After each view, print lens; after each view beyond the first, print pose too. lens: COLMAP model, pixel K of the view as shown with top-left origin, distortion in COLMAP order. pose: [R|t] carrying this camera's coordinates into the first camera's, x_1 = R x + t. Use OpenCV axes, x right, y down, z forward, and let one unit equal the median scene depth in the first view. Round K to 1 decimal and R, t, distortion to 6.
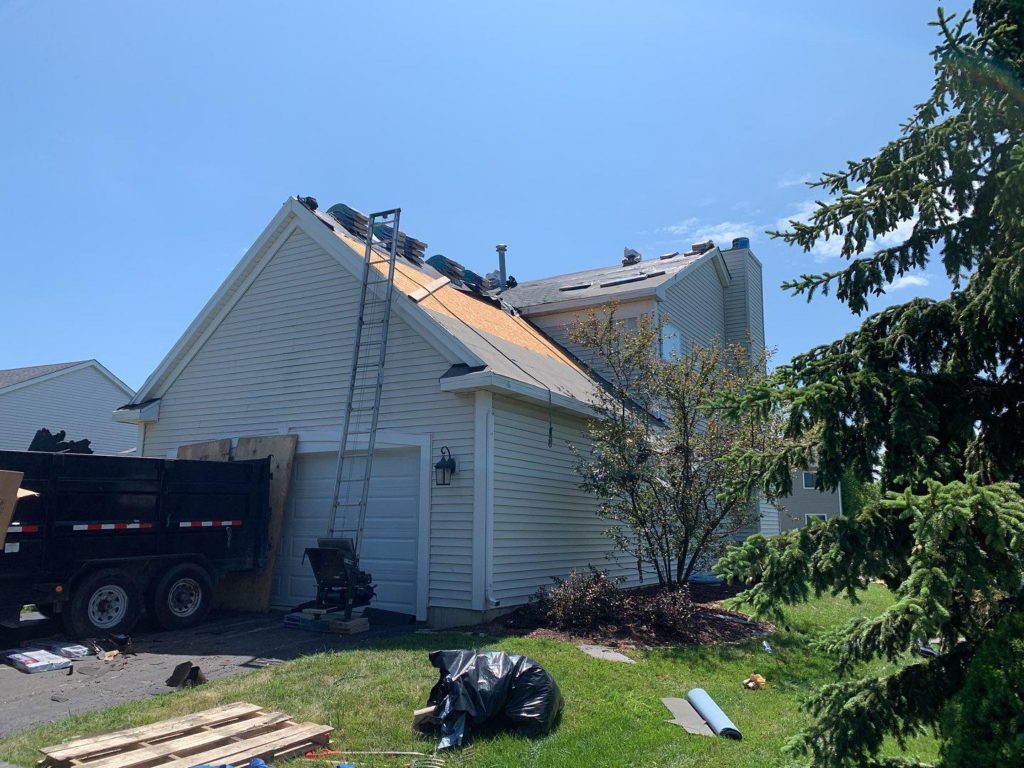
lens RADIAL K [[771.6, 0, 511.8], [0, 771.6, 382.7], [0, 0, 1]] dist [0.040411, -0.000390]
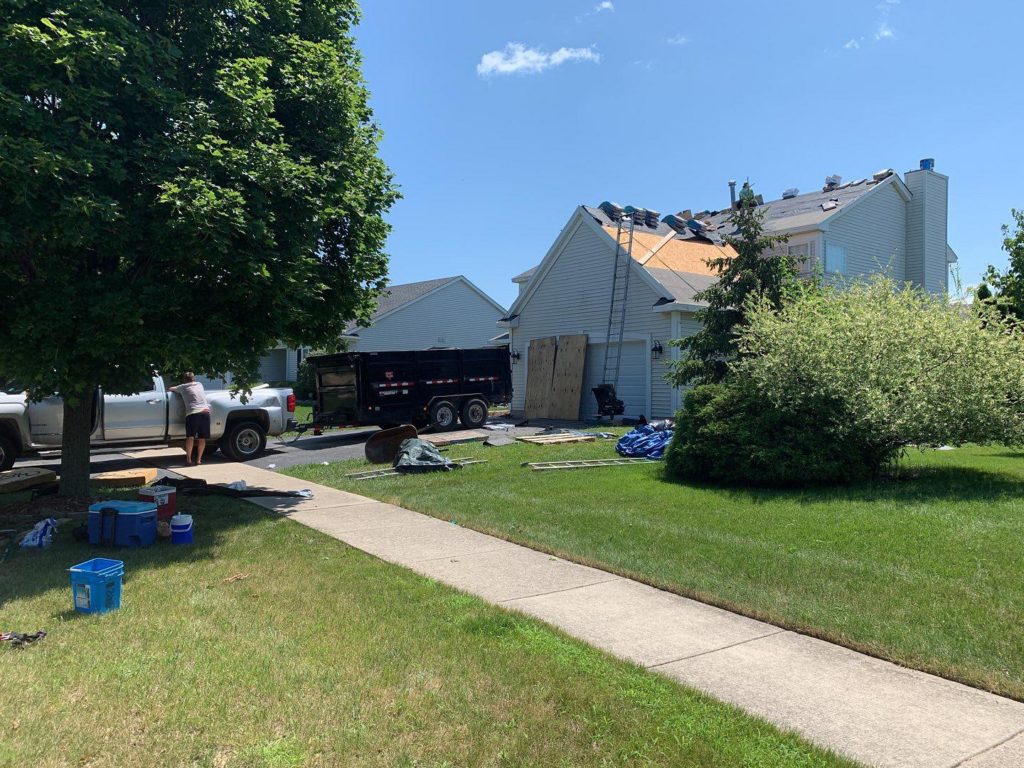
lens RADIAL K [[771.6, 0, 511.4], [0, 771.6, 383.5], [0, 0, 1]] dist [0.040411, -0.000390]
pose [[0.923413, -0.002809, -0.383798, 0.314904], [0.065521, 0.986448, 0.150422, -0.124454], [0.378174, -0.164049, 0.911083, -0.934477]]
